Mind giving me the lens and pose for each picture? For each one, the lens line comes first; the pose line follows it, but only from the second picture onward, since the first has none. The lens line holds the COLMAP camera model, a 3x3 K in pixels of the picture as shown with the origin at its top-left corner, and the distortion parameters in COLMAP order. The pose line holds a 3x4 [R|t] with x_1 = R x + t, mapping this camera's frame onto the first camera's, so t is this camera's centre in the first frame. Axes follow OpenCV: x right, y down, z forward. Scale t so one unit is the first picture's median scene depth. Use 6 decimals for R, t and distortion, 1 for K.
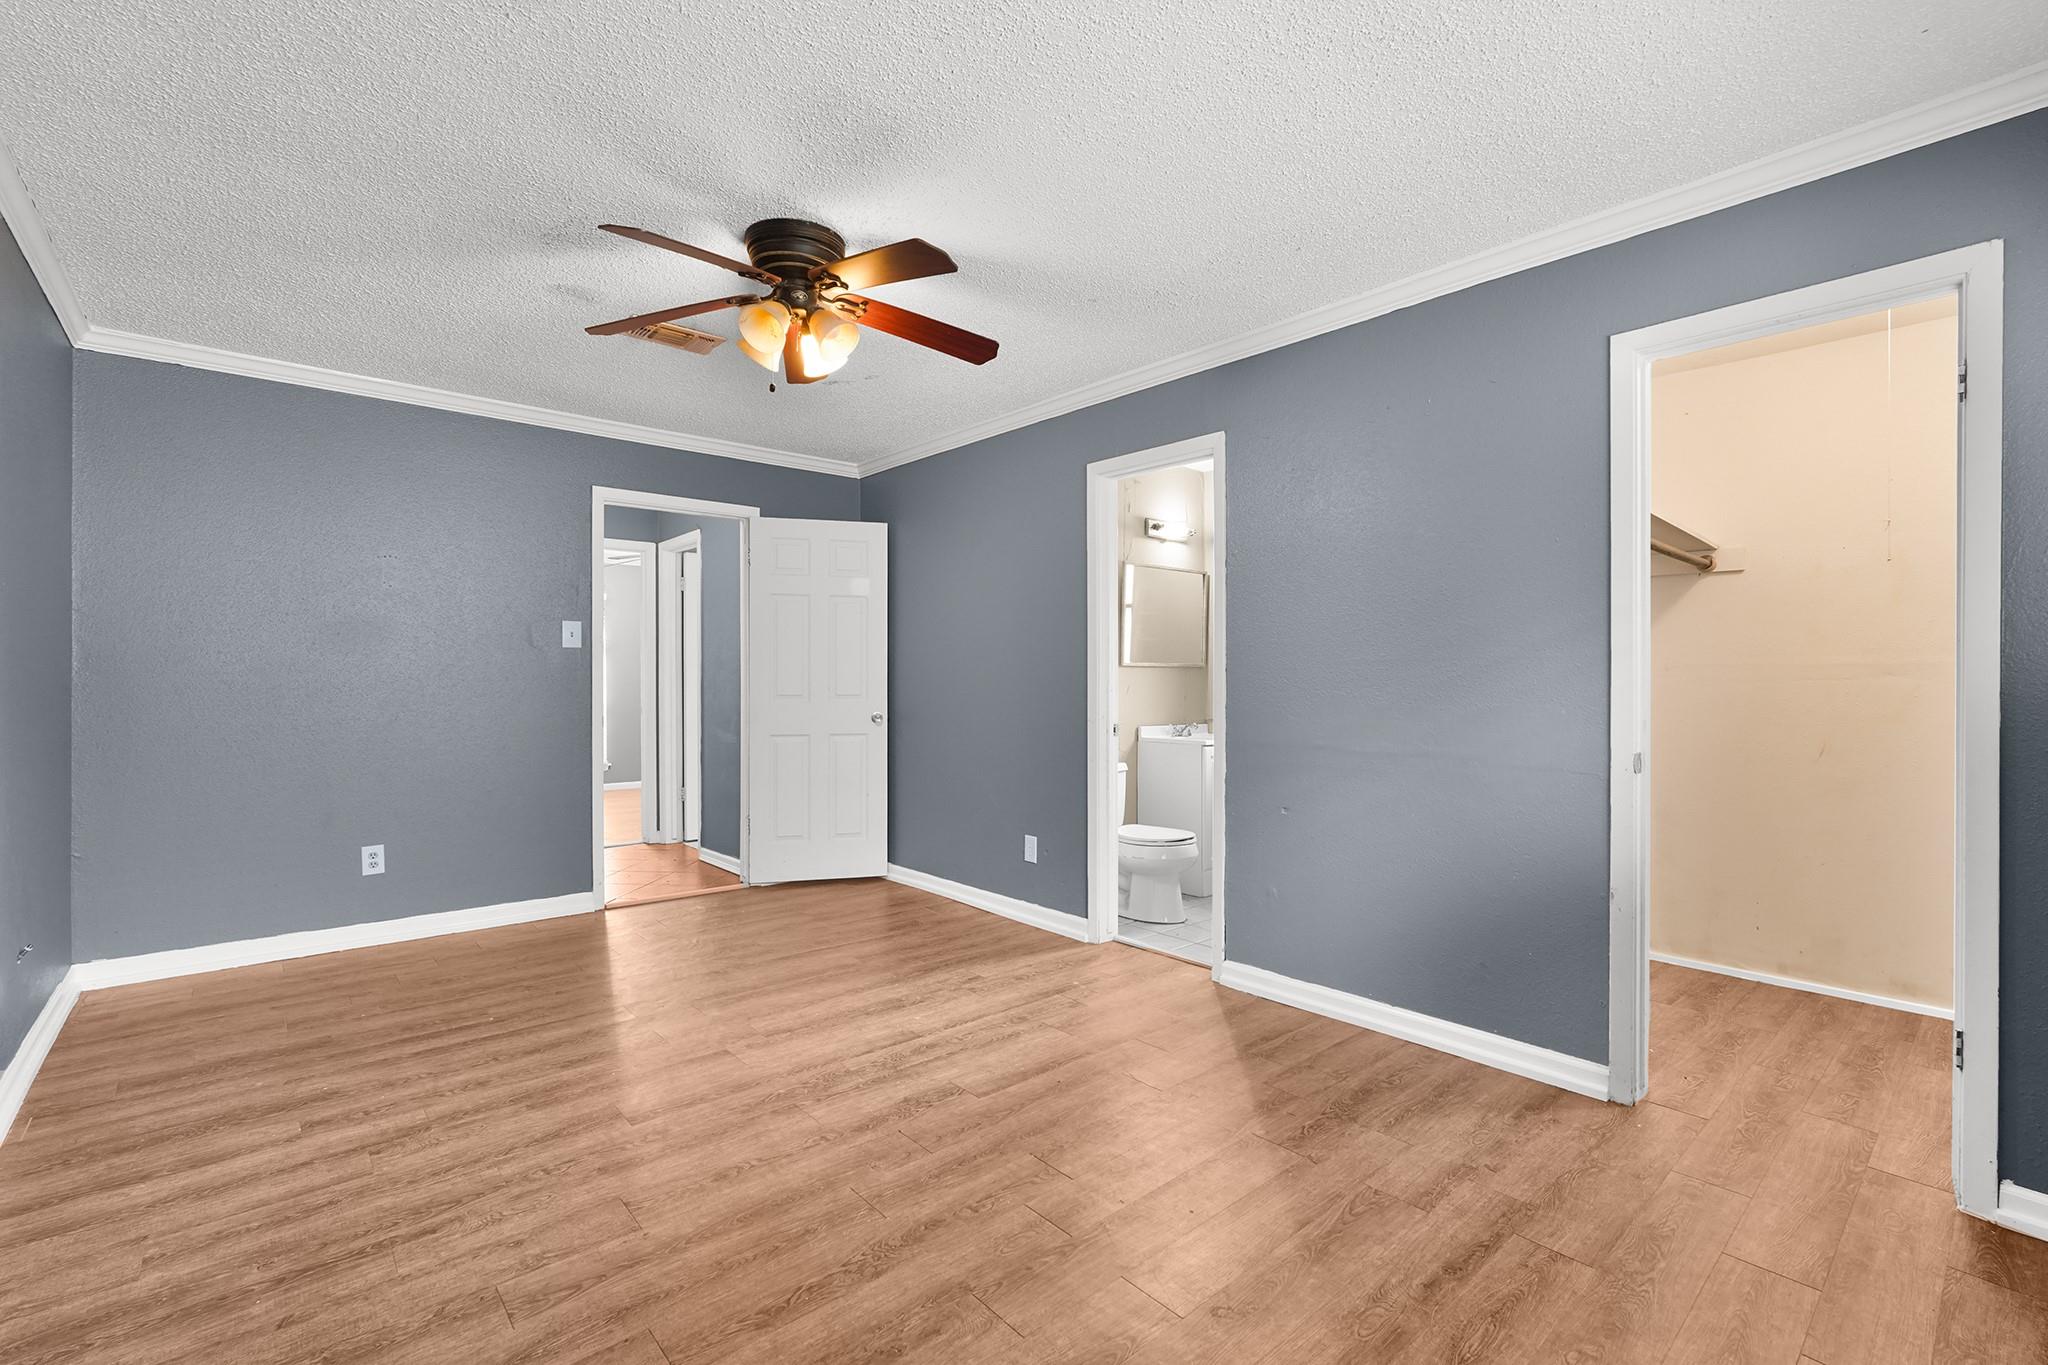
lens RADIAL K [[896.6, 0, 1035.0], [0, 896.6, 684.0], [0, 0, 1]] dist [-0.013981, 0.004228]
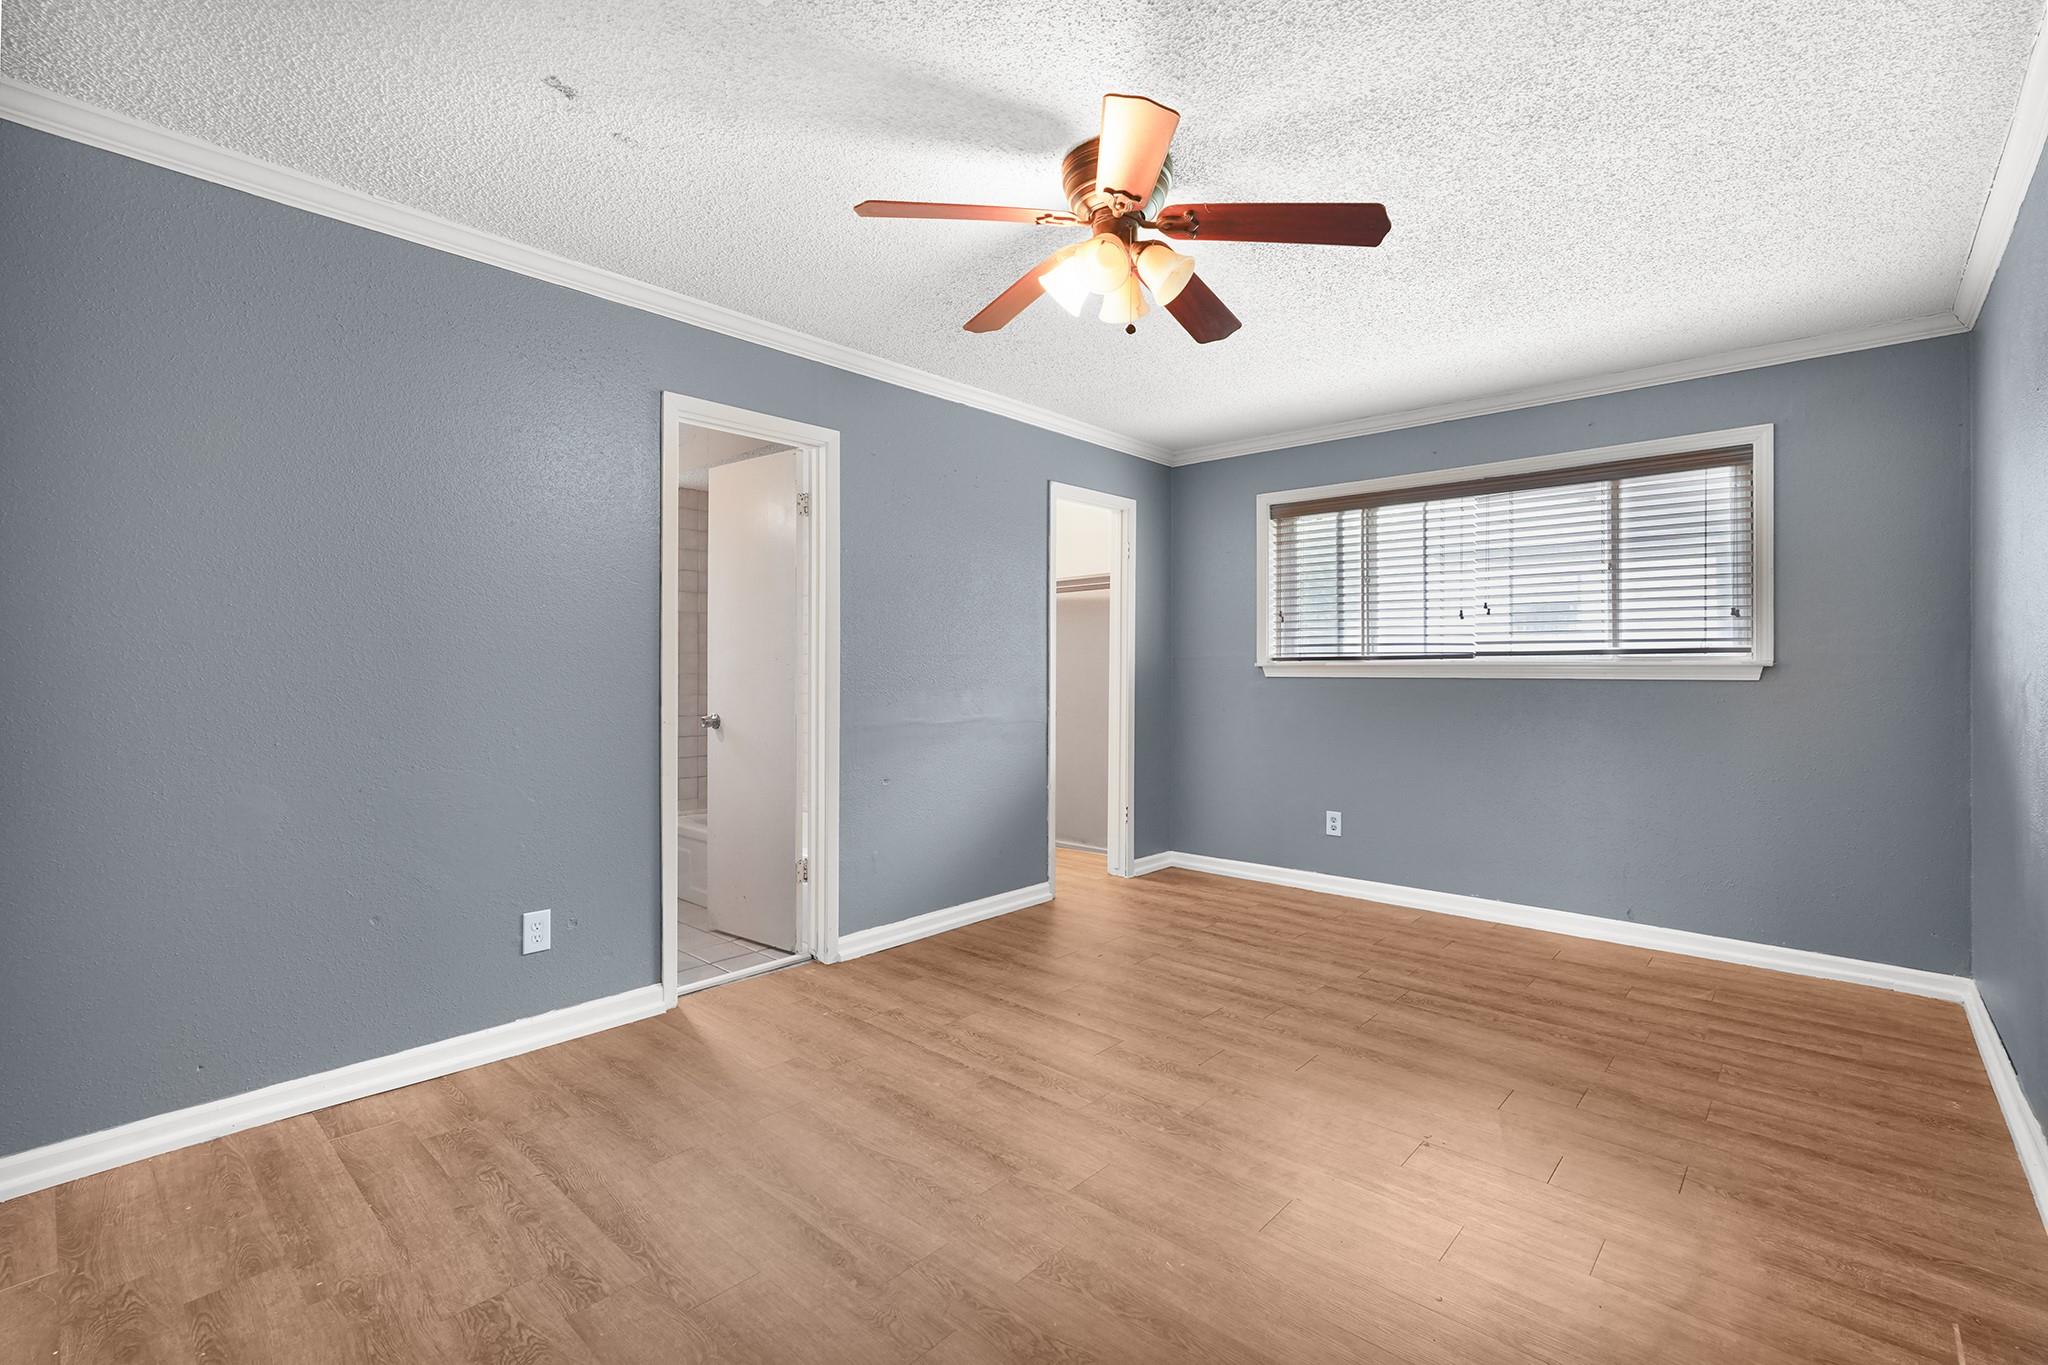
lens RADIAL K [[896.6, 0, 1025.9], [0, 896.6, 679.1], [0, 0, 1]] dist [-0.013981, 0.004228]
pose [[-0.108720, -0.010033, 0.994022, -0.947491], [0.001885, 0.999945, 0.010299, -0.002054], [-0.994071, 0.002993, -0.108695, 1.013443]]
